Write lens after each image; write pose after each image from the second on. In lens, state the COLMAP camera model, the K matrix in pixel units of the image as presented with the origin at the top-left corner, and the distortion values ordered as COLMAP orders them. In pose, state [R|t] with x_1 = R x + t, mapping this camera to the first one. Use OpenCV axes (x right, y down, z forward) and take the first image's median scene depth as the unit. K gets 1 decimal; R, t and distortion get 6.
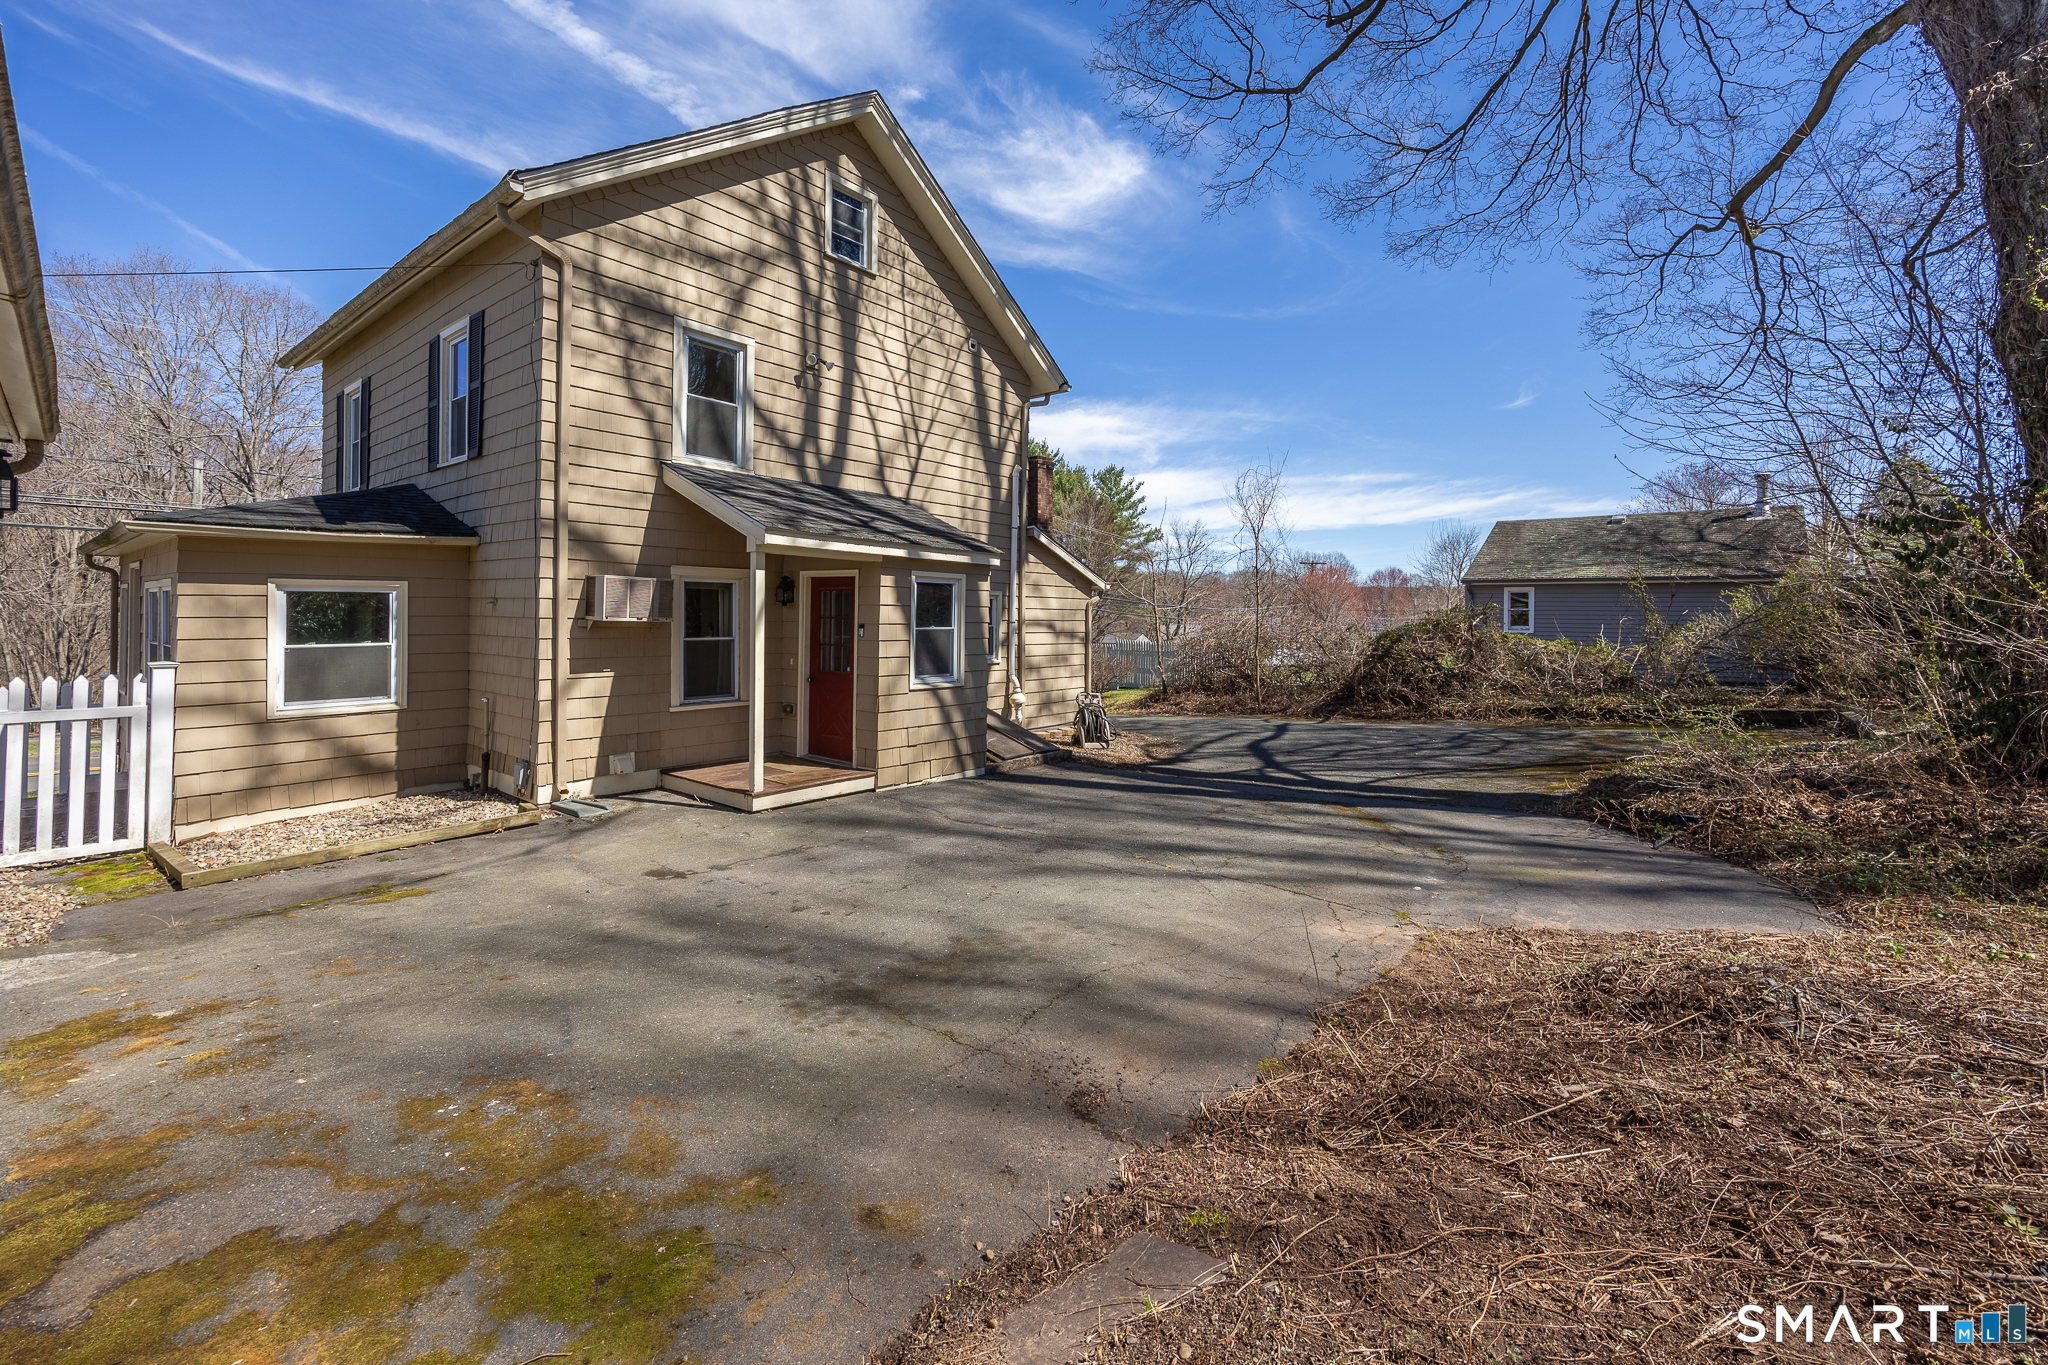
lens RADIAL K [[823.0, 0, 1022.3], [0, 823.0, 640.9], [0, 0, 1]] dist [0.001618, 0.000331]
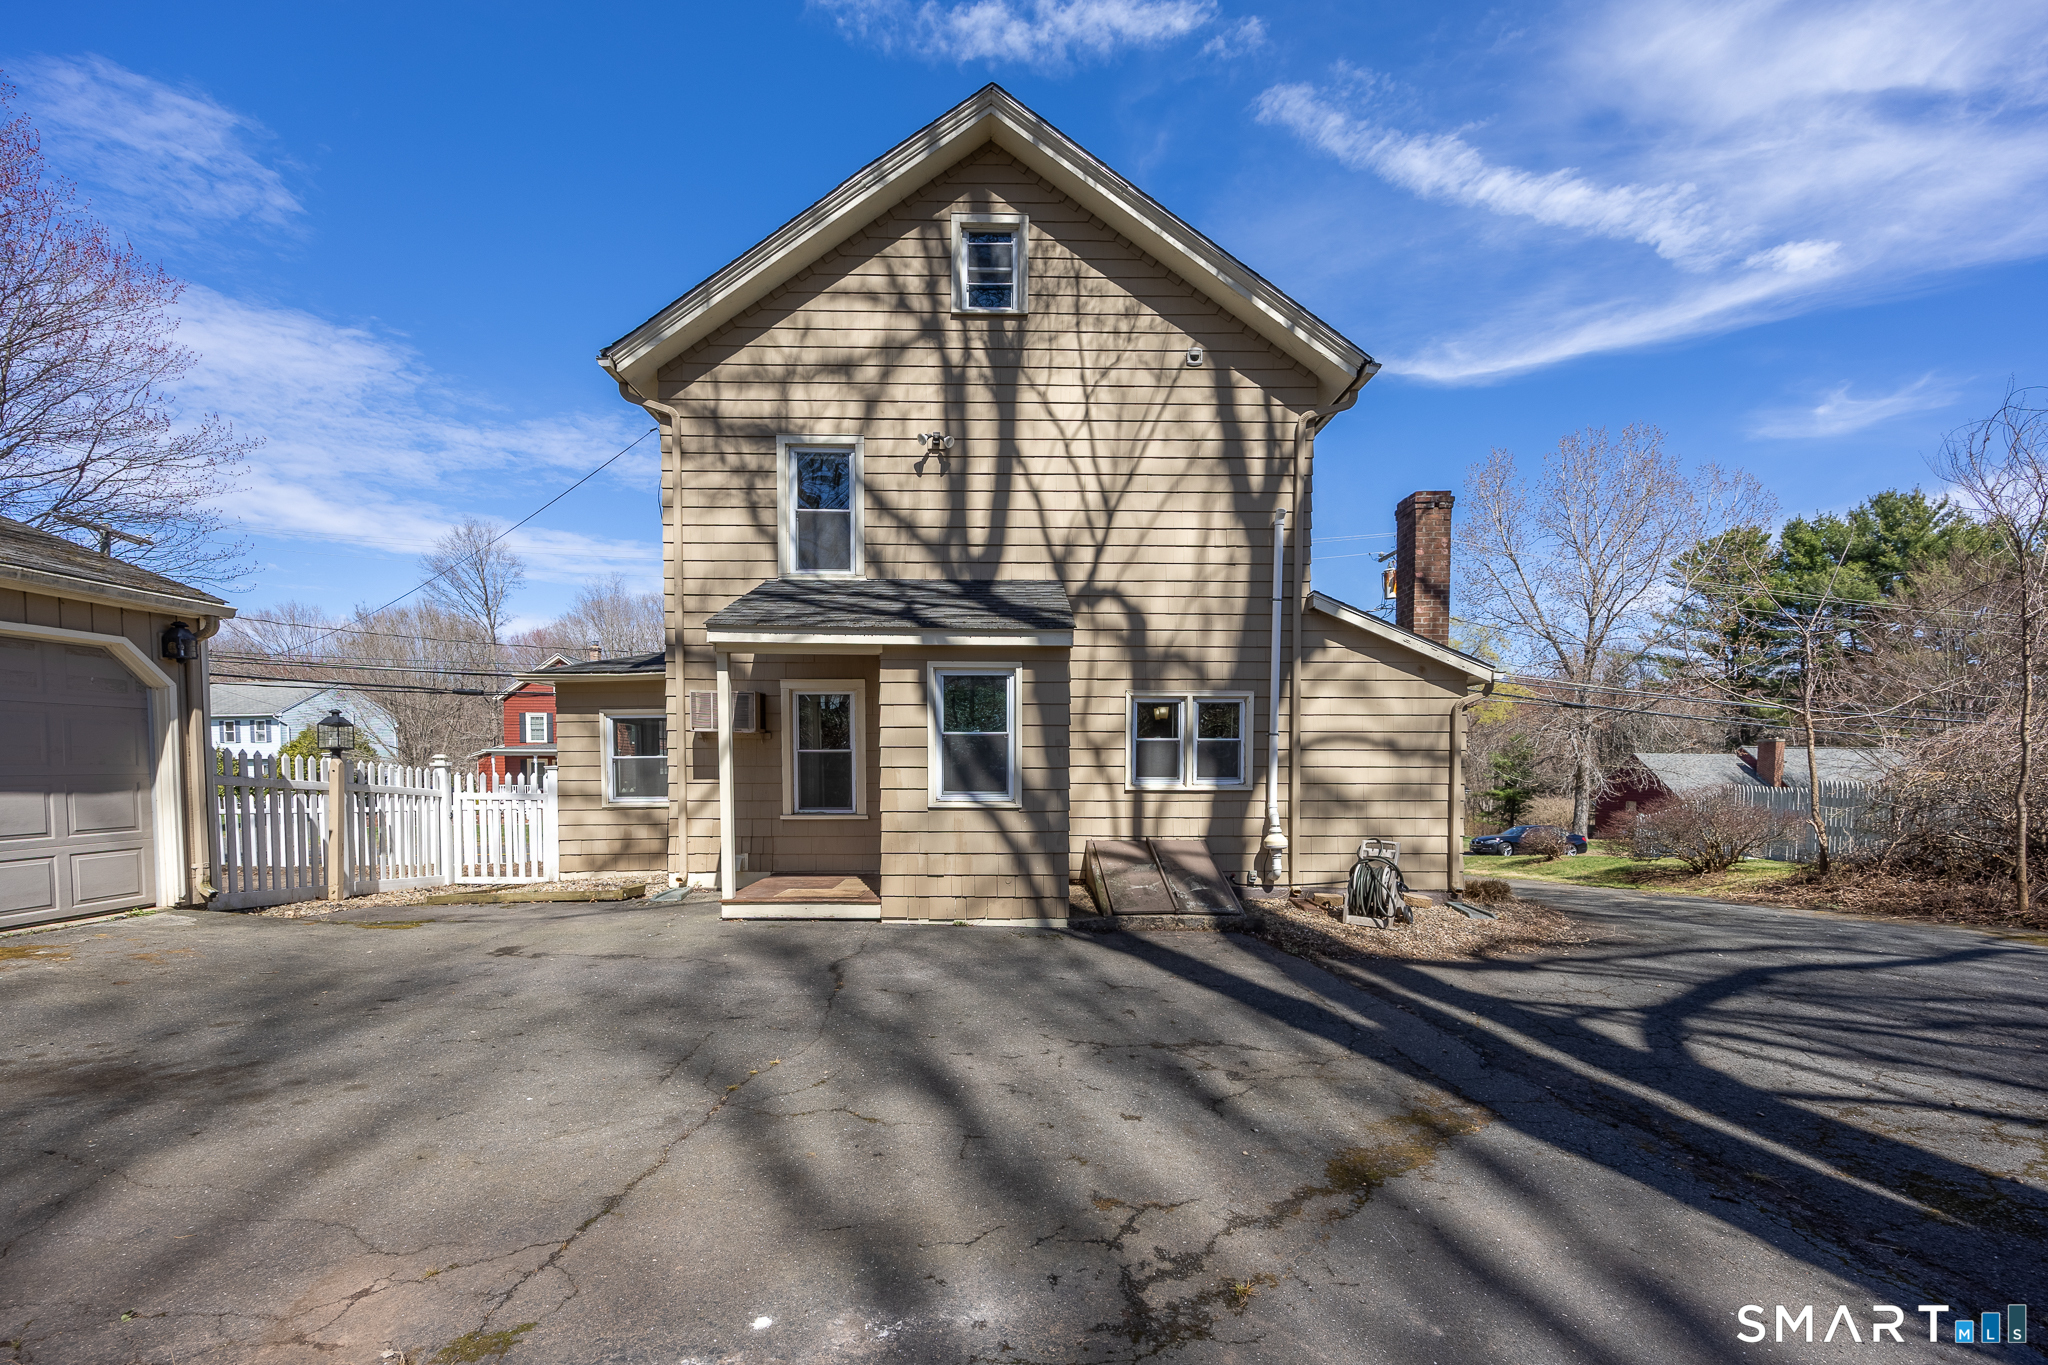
lens RADIAL K [[797.0, 0, 1025.6], [0, 797.0, 813.4], [0, 0, 1]] dist [-0.000261, 0.000009]
pose [[0.652739, 0.040413, -0.756504, 0.472219], [-0.017413, 0.999113, 0.038349, 0.029897], [0.757383, -0.011859, 0.652863, 0.491127]]
